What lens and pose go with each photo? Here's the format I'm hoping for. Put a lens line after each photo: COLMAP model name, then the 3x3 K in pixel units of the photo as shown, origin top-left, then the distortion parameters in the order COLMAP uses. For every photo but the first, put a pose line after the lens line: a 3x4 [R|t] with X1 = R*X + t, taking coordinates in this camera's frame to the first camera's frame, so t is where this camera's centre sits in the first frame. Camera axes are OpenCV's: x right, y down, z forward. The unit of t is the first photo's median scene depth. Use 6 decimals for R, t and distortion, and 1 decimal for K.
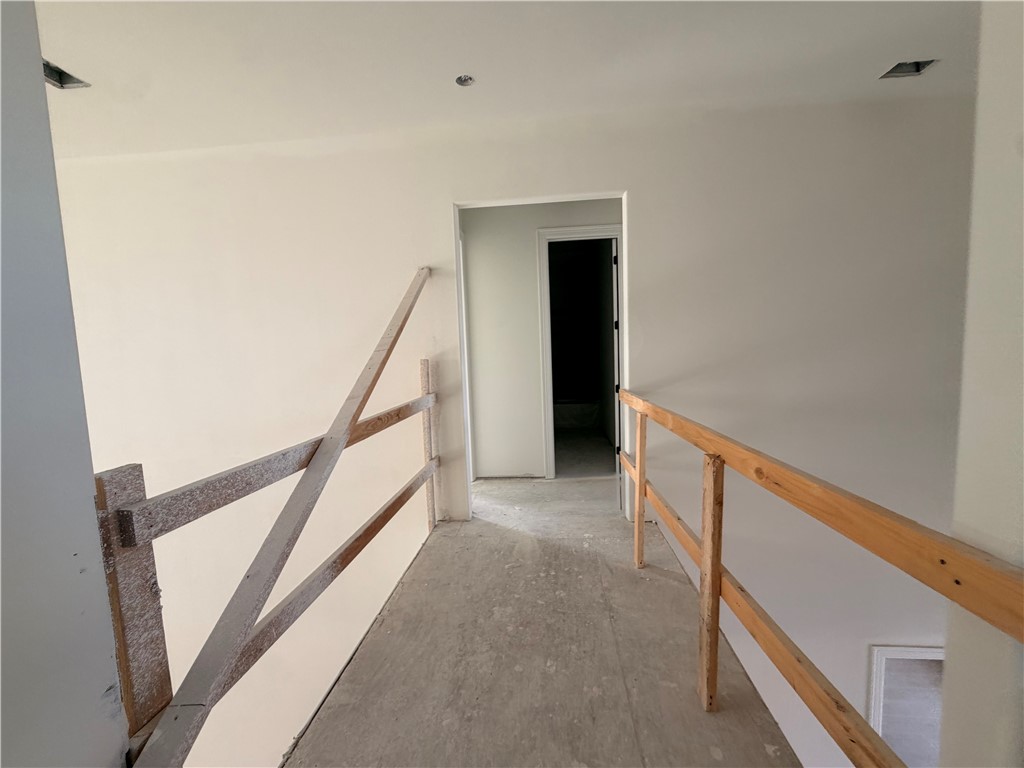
lens RADIAL K [[406.2, 0, 512.4], [0, 406.2, 386.0], [0, 0, 1]] dist [0.001424, -0.000491]
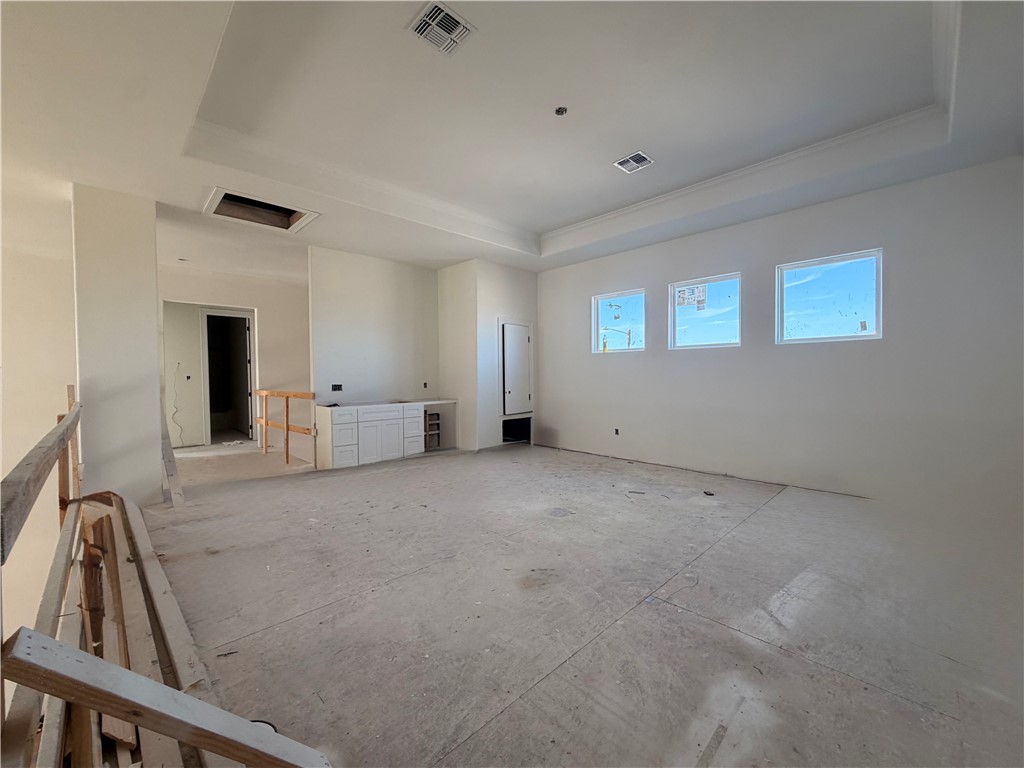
lens RADIAL K [[406.2, 0, 514.5], [0, 406.2, 386.7], [0, 0, 1]] dist [0.001424, -0.000491]
pose [[0.648982, 0.012963, 0.760694, -0.524664], [0.058041, 0.996097, -0.066492, 0.227667], [-0.758587, 0.087303, 0.645697, -1.588572]]
